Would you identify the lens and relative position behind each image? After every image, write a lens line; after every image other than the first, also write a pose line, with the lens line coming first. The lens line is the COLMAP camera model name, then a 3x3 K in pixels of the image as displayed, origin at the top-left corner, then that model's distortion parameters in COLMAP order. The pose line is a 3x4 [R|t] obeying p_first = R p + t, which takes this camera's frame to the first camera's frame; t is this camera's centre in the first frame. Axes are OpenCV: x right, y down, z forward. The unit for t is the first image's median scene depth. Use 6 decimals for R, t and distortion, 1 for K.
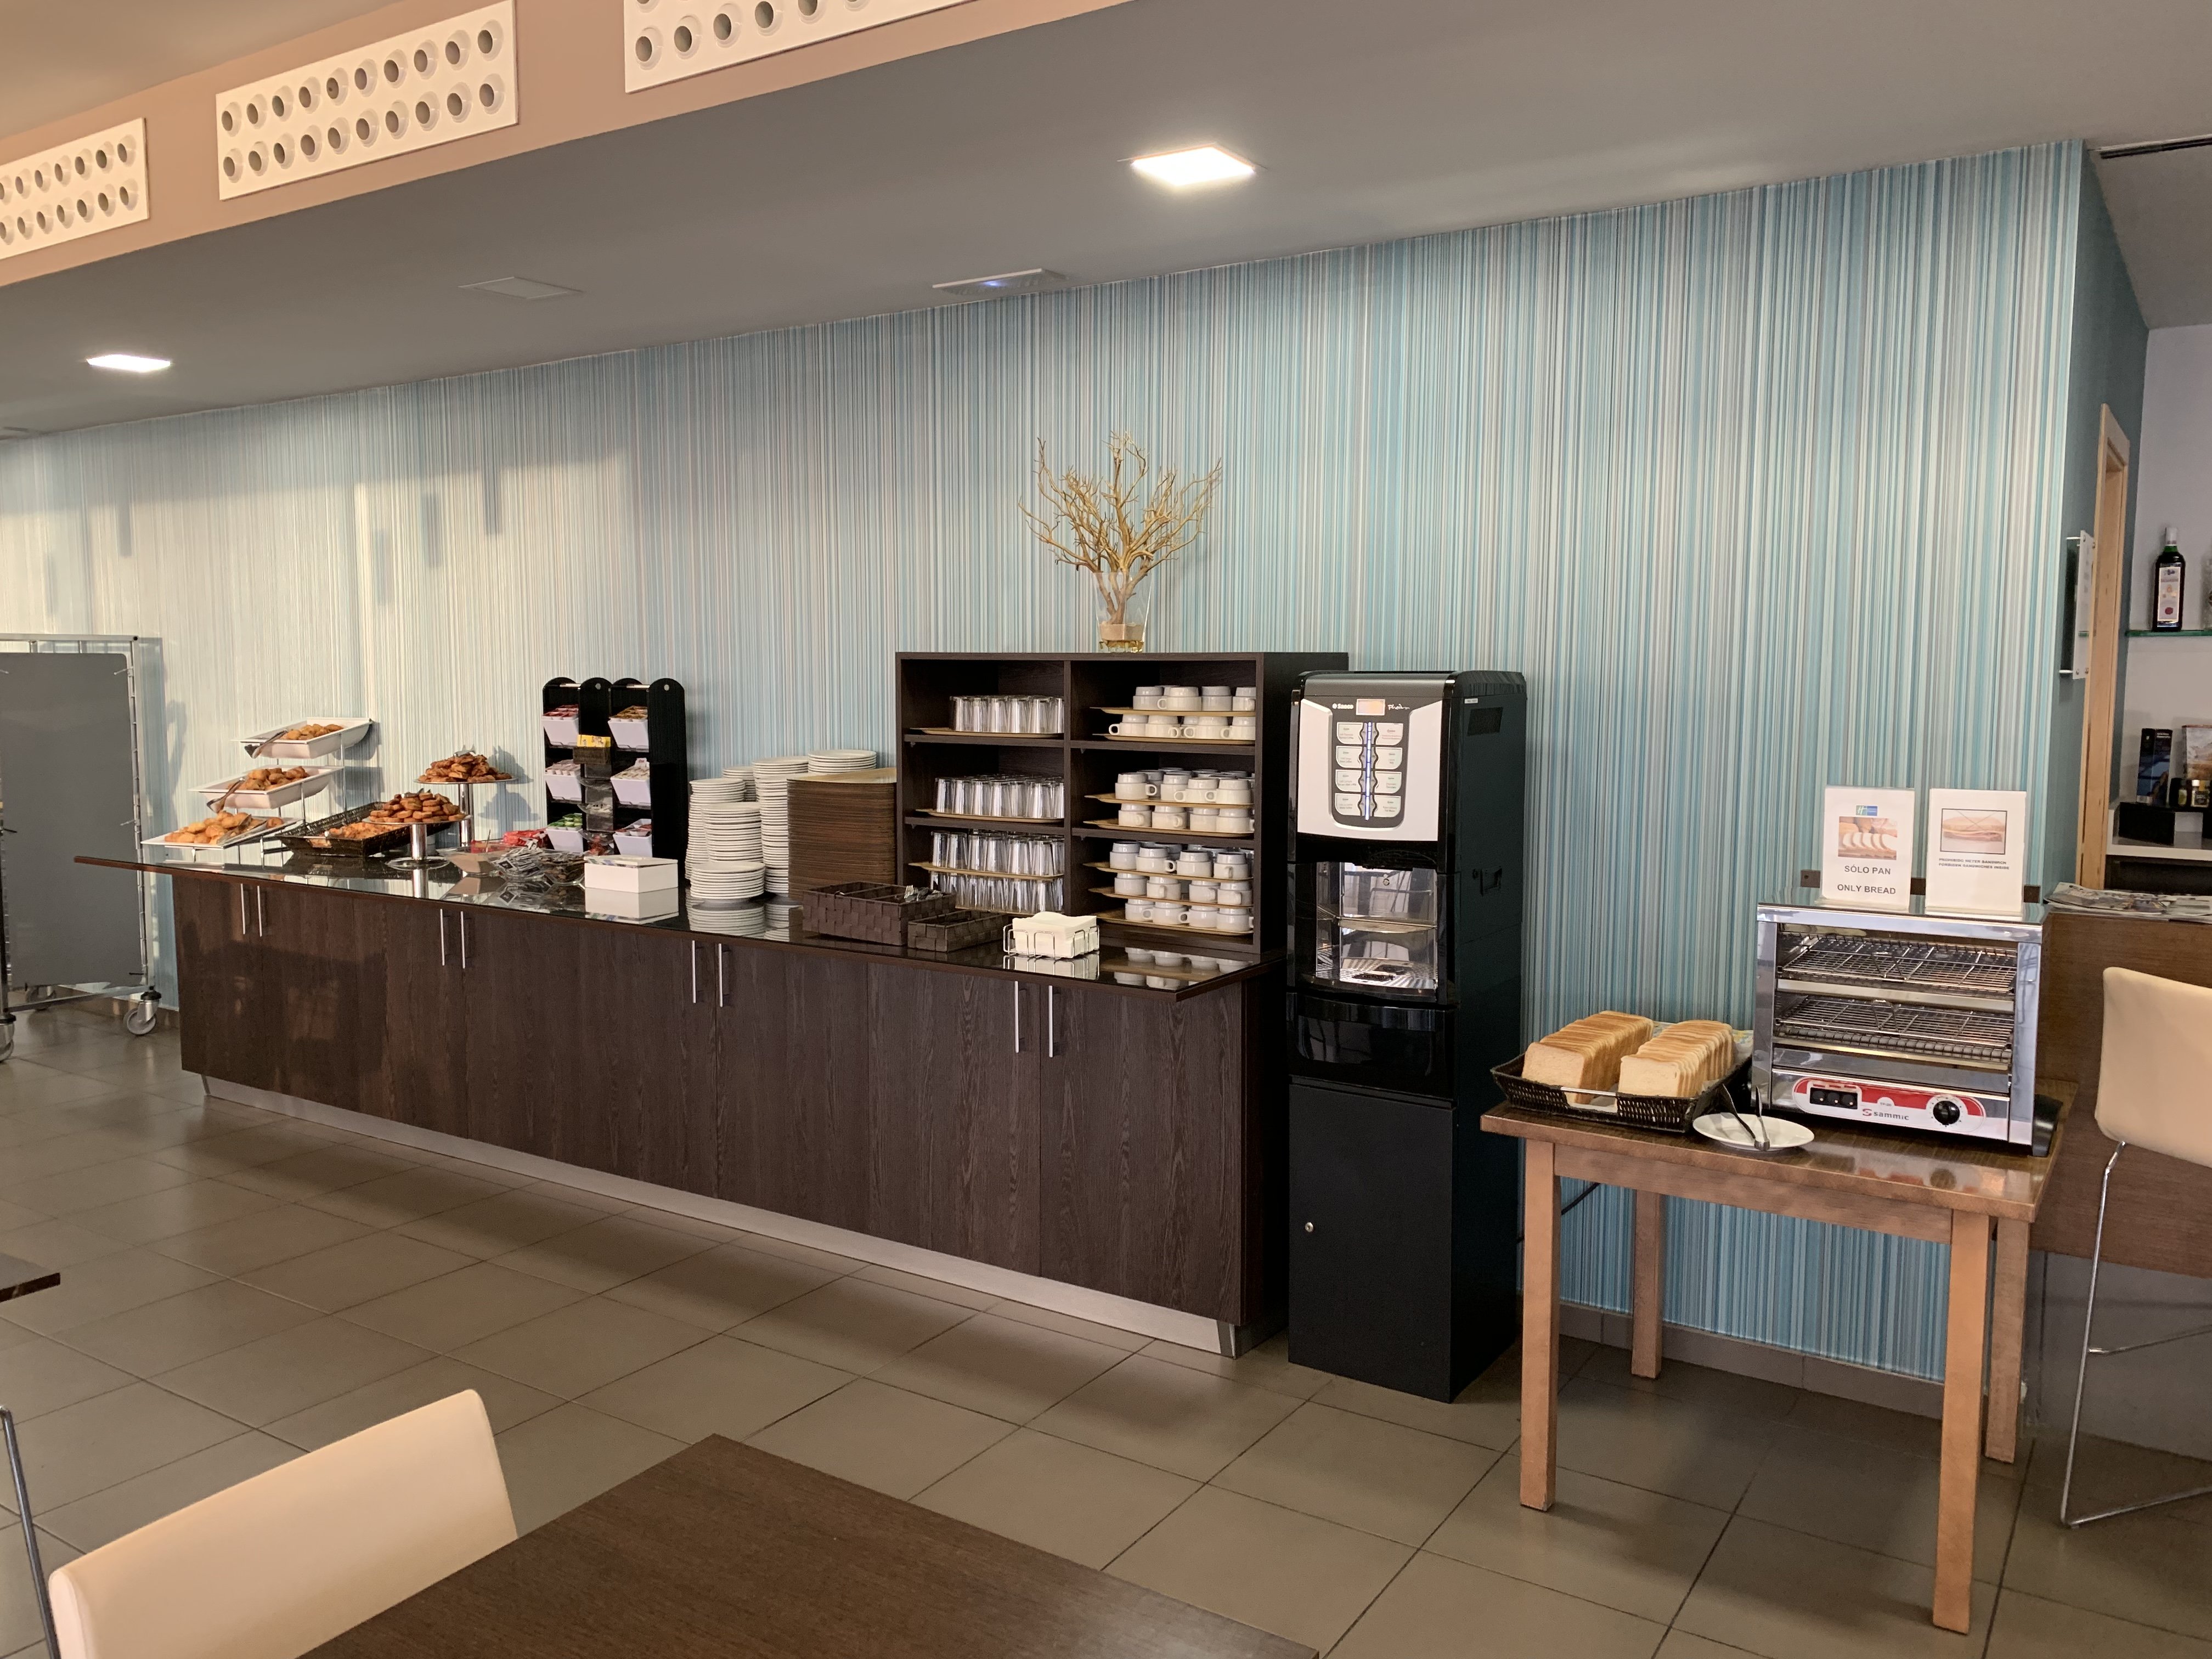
lens RADIAL K [[1681.7, 0, 1109.6], [0, 1681.7, 824.2], [0, 0, 1]] dist [0.014025, -0.007018]
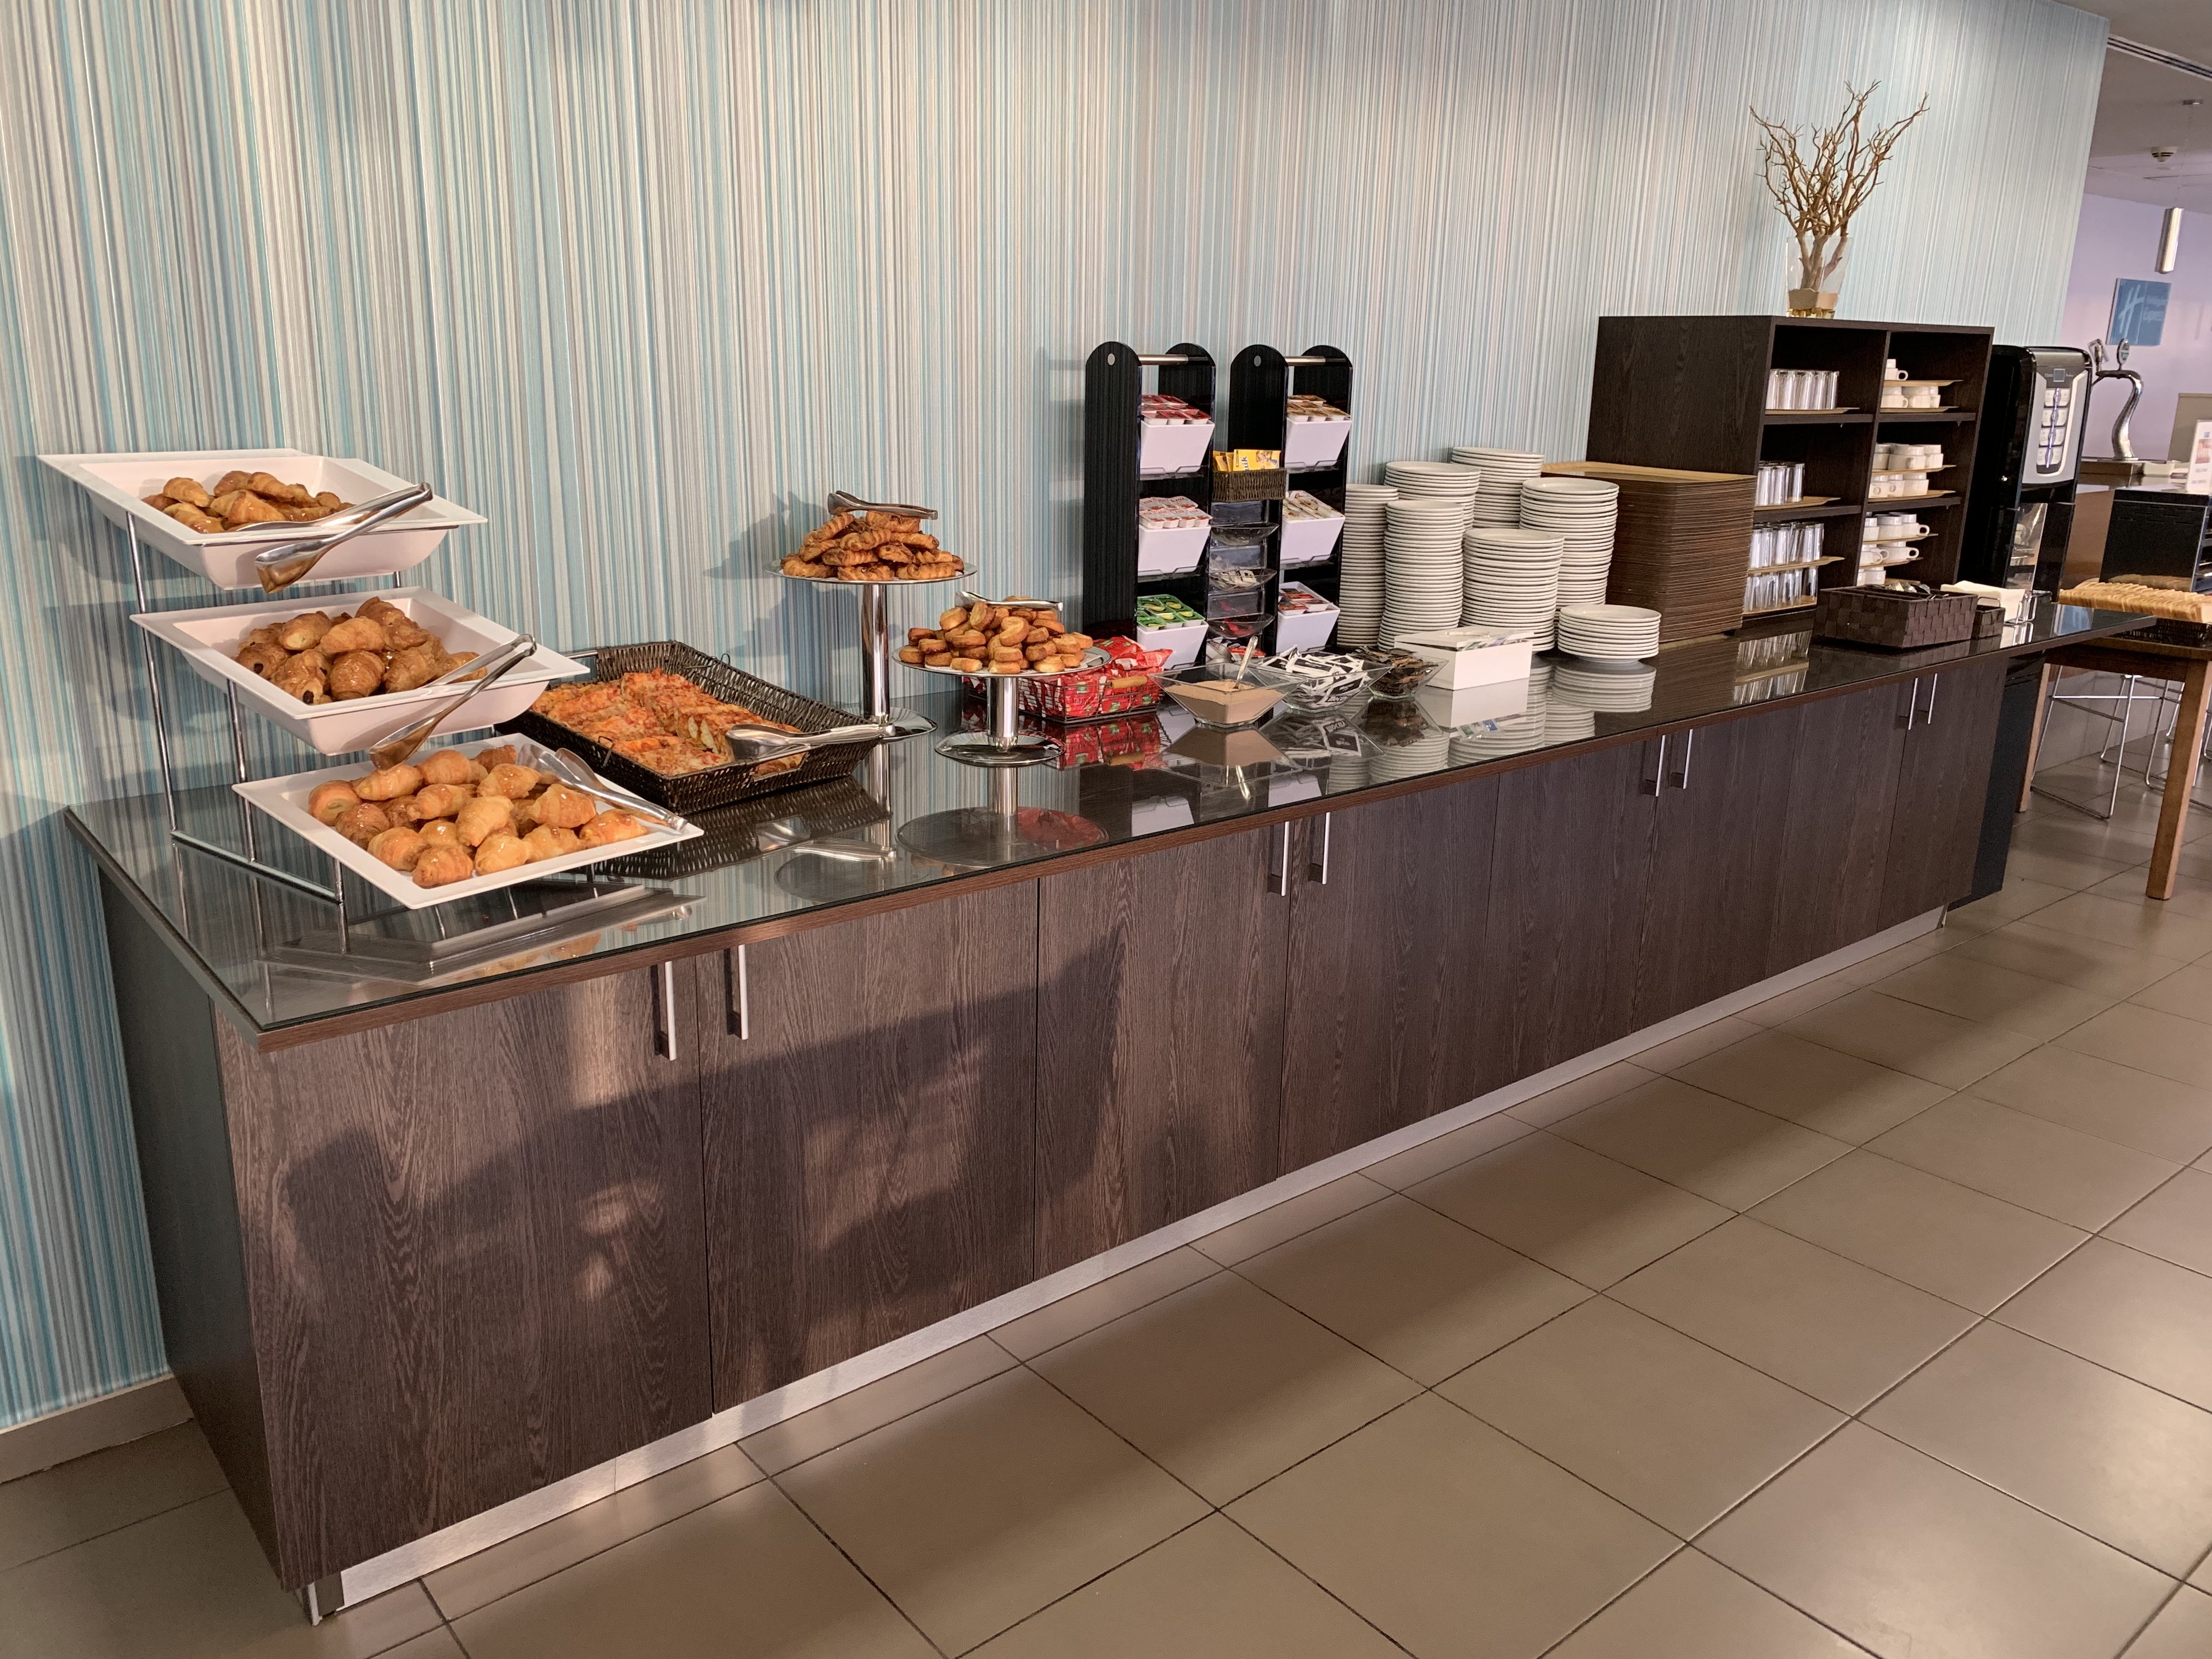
lens RADIAL K [[1681.7, 0, 1104.8], [0, 1681.7, 831.1], [0, 0, 1]] dist [0.014025, -0.007018]
pose [[0.299506, -0.266230, 0.916197, -0.891025], [0.069157, 0.963811, 0.257458, -0.079314], [-0.951585, -0.013749, 0.307079, 0.881351]]
